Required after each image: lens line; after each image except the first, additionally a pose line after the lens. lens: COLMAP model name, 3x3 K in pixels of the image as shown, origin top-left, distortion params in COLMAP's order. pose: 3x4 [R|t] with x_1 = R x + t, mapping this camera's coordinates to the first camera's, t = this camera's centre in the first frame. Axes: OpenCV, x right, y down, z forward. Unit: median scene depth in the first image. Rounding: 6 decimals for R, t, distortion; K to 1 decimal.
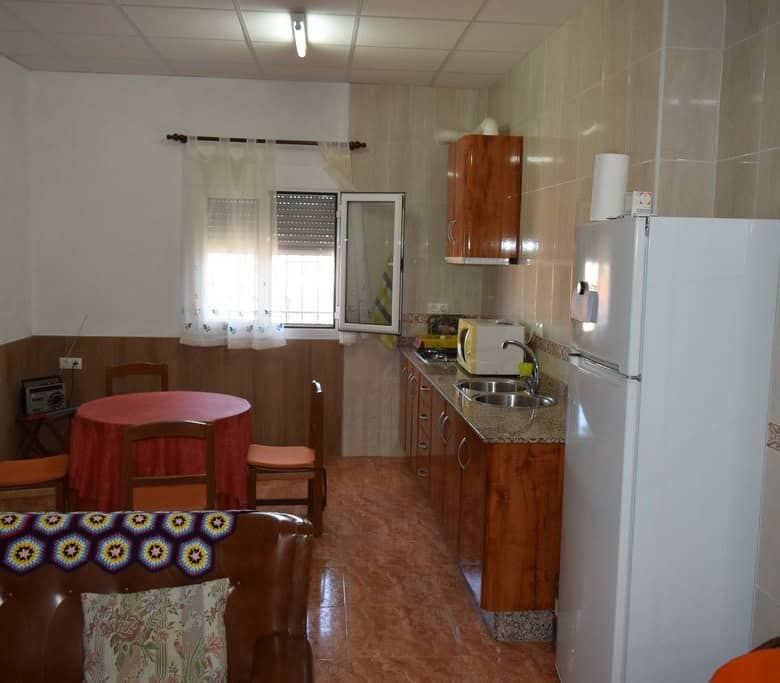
lens RADIAL K [[799.4, 0, 389.9], [0, 799.4, 342.0], [0, 0, 1]] dist [-0.004848, 0.000000]
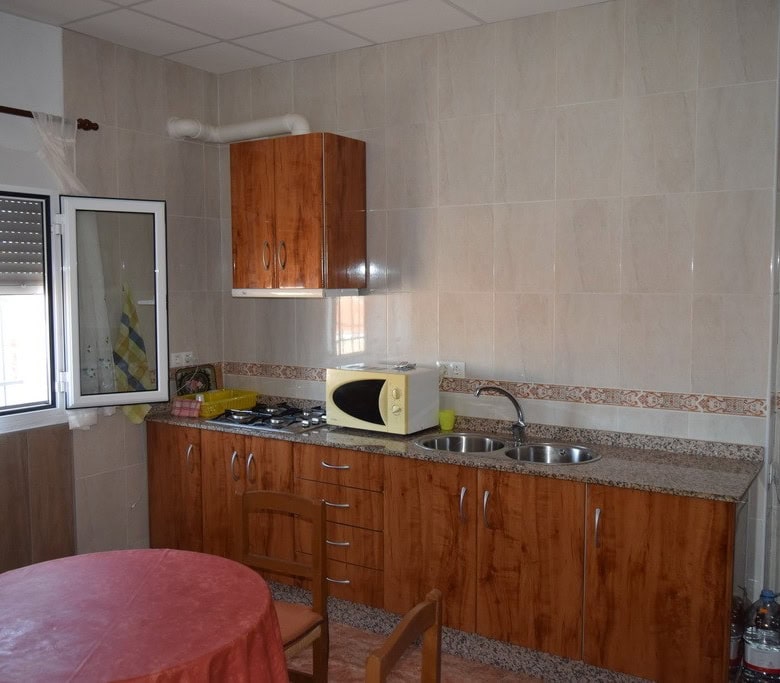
lens RADIAL K [[799.4, 0, 390.0], [0, 799.4, 340.6], [0, 0, 1]] dist [-0.004848, 0.000000]
pose [[0.623233, -0.084844, 0.777420, -0.406459], [0.104115, 0.994250, 0.025042, -0.059382], [-0.775075, 0.065334, 0.628483, 0.398763]]
